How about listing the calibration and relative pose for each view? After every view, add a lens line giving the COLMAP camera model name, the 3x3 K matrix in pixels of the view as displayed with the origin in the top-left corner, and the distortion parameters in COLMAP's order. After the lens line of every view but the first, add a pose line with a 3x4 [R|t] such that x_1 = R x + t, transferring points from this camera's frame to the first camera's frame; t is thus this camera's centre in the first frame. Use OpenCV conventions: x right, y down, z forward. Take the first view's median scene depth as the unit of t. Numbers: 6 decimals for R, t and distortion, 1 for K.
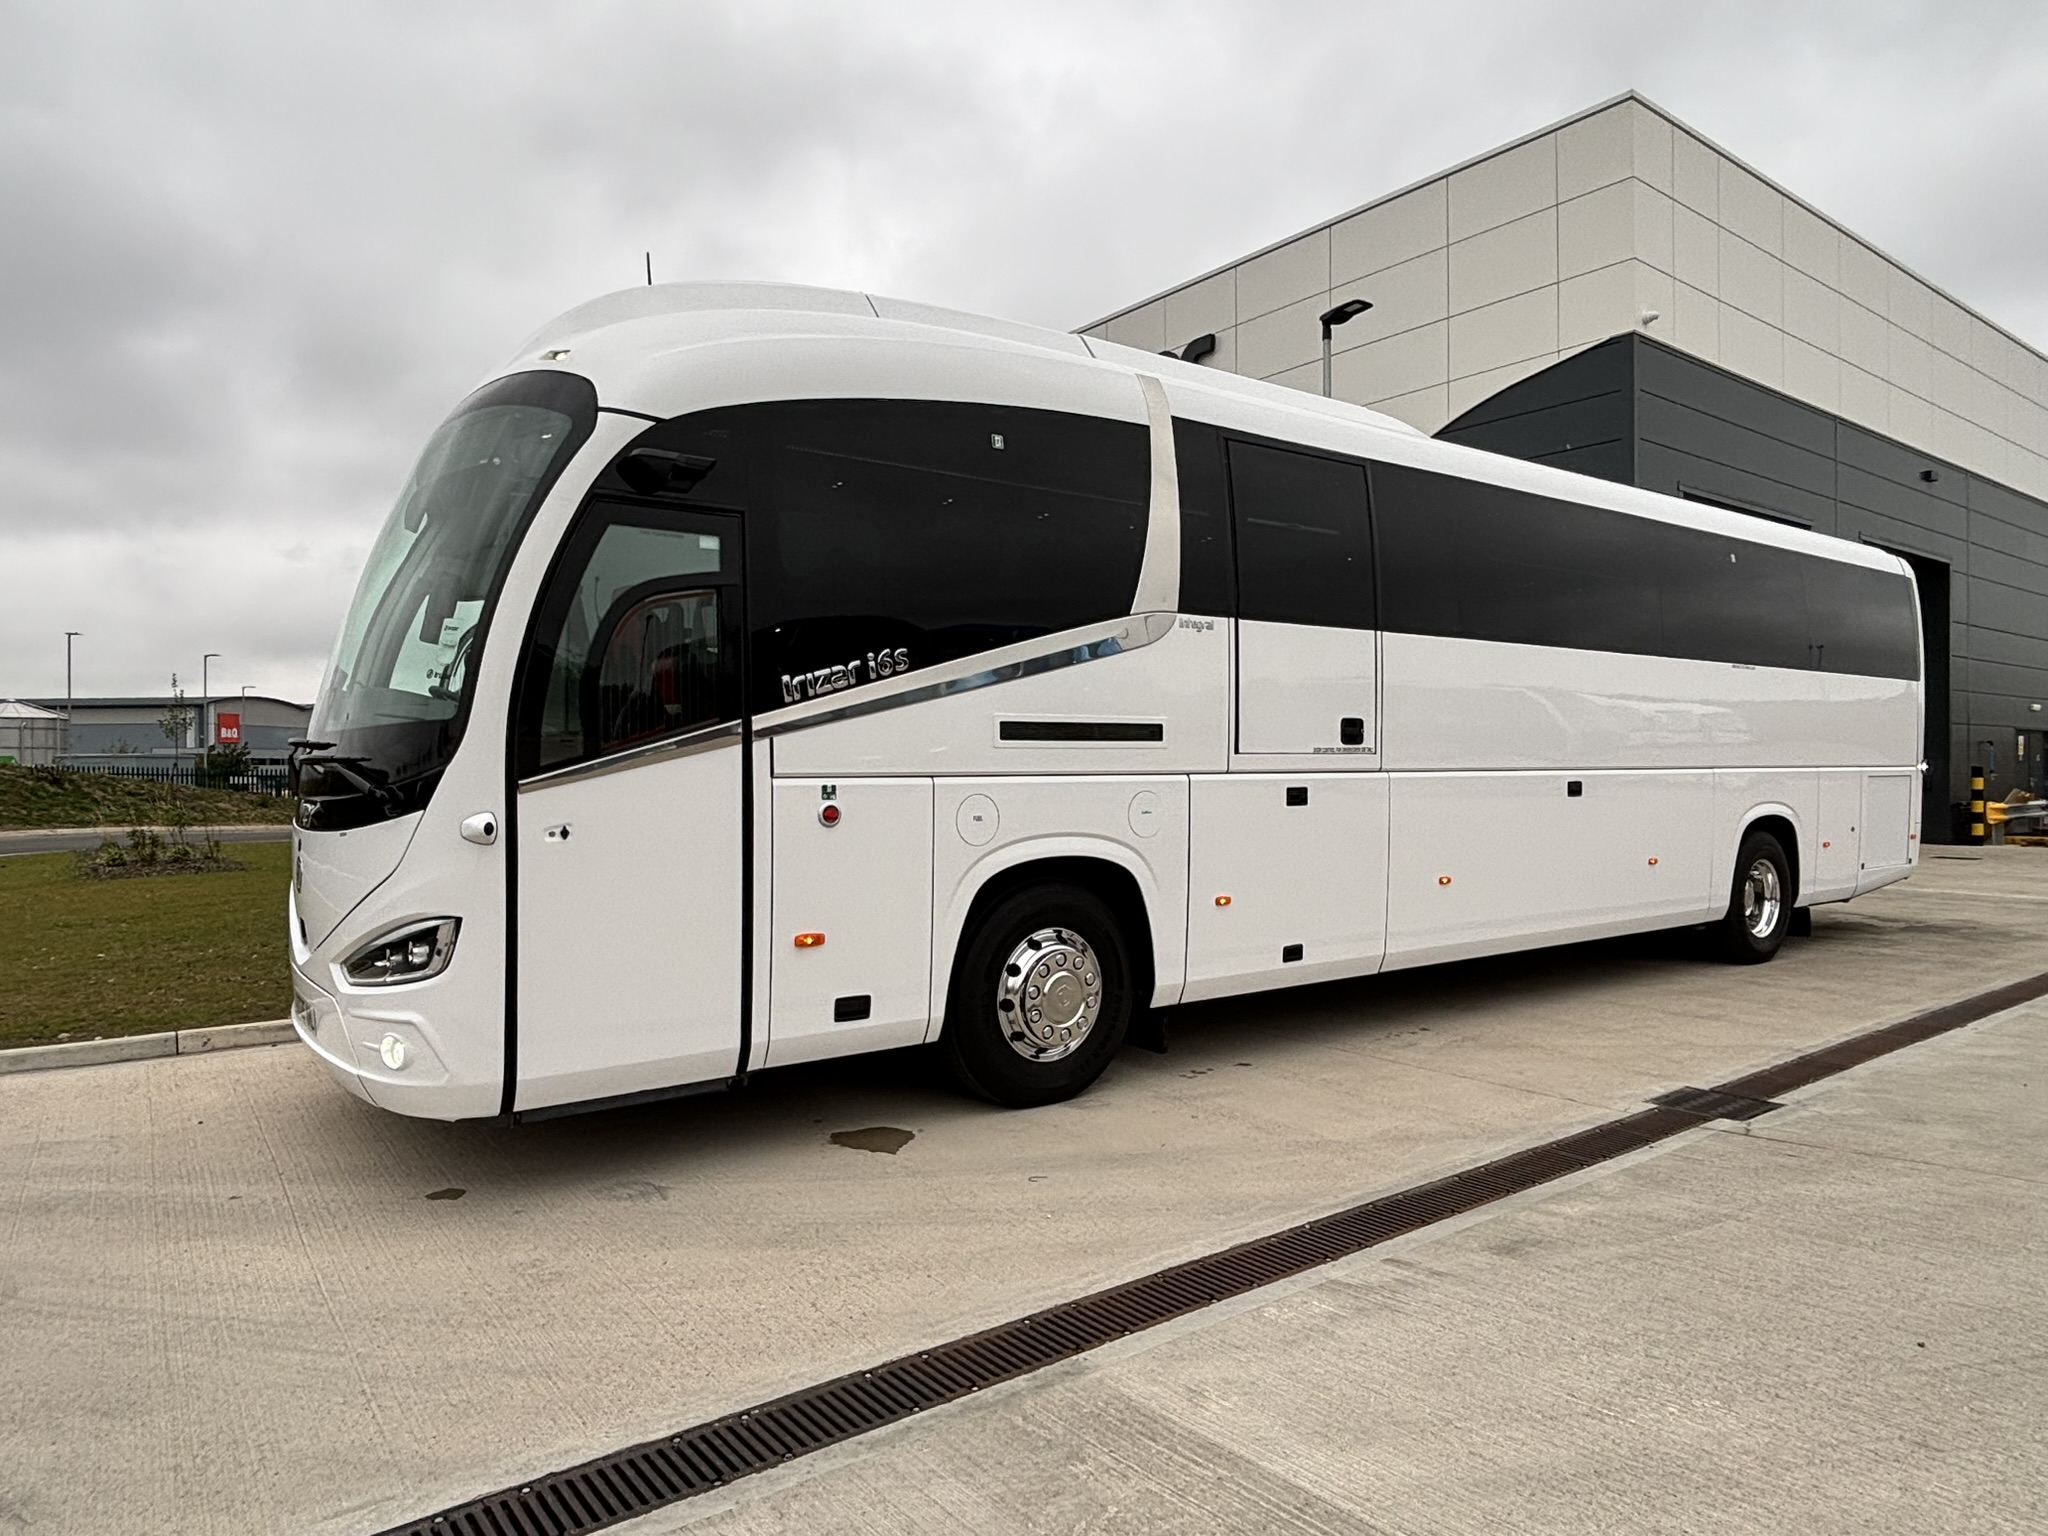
lens RADIAL K [[1253.4, 0, 1028.4], [0, 1253.4, 759.9], [0, 0, 1]] dist [0.015627, -0.016592]
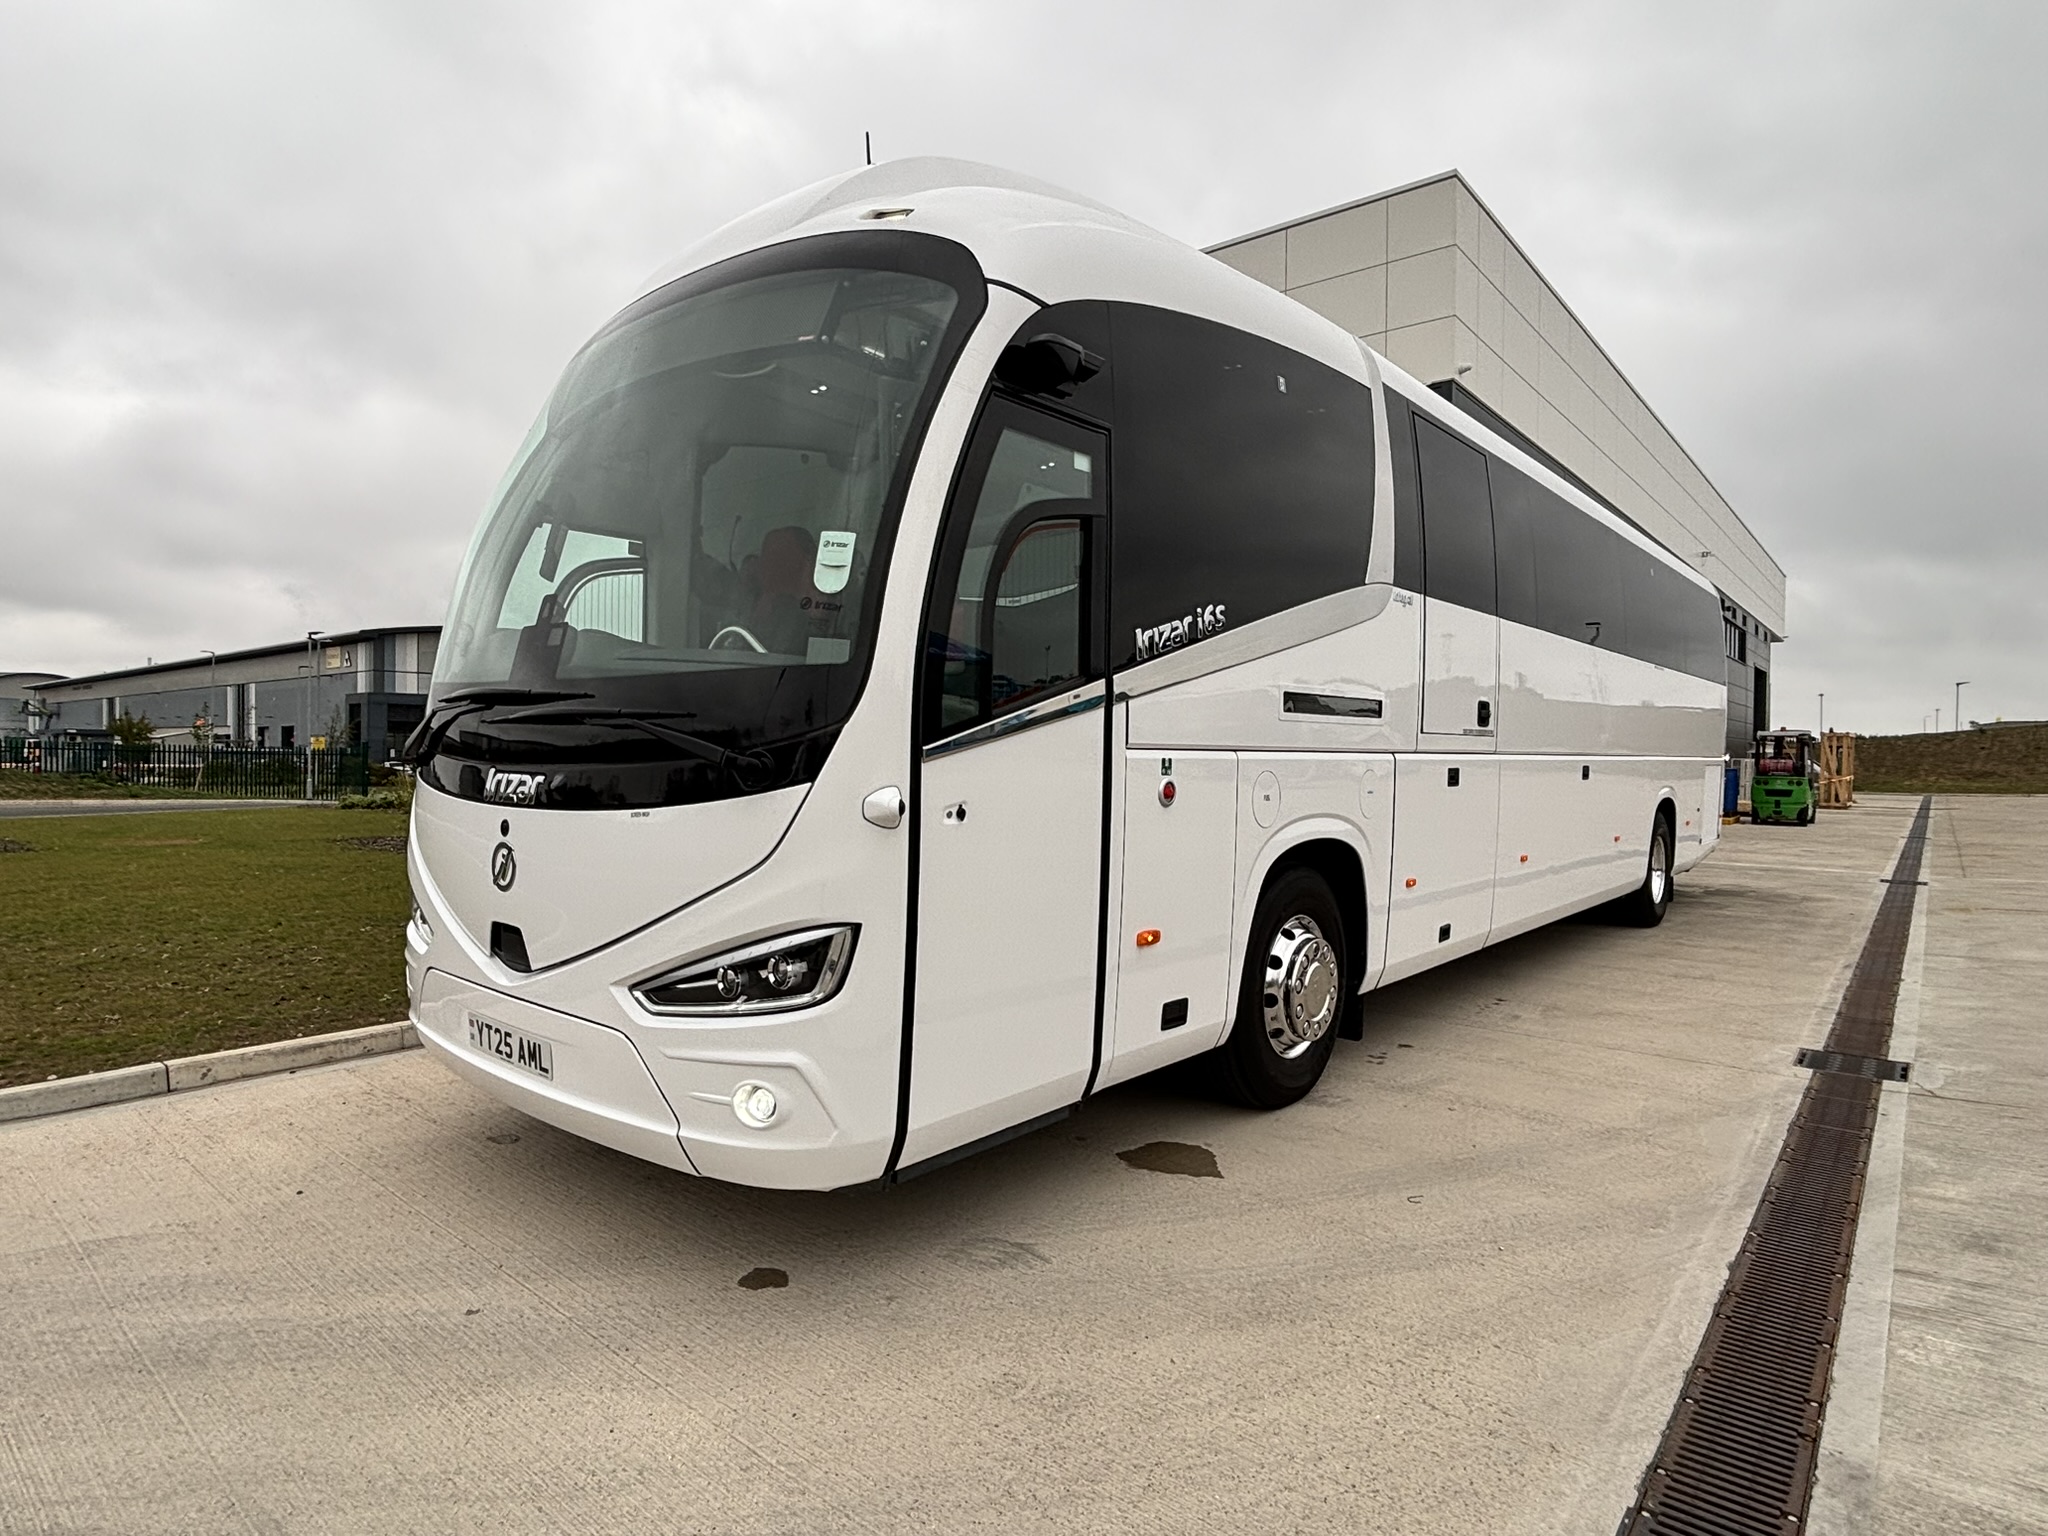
lens RADIAL K [[1117.2, 0, 1026.0], [0, 1117.2, 757.5], [0, 0, 1]] dist [-0.001930, 0.000739]
pose [[0.973027, 0.013747, 0.230282, -0.442677], [-0.016379, 0.999821, 0.009519, 0.014336], [-0.230110, -0.013034, 0.973077, 0.281469]]
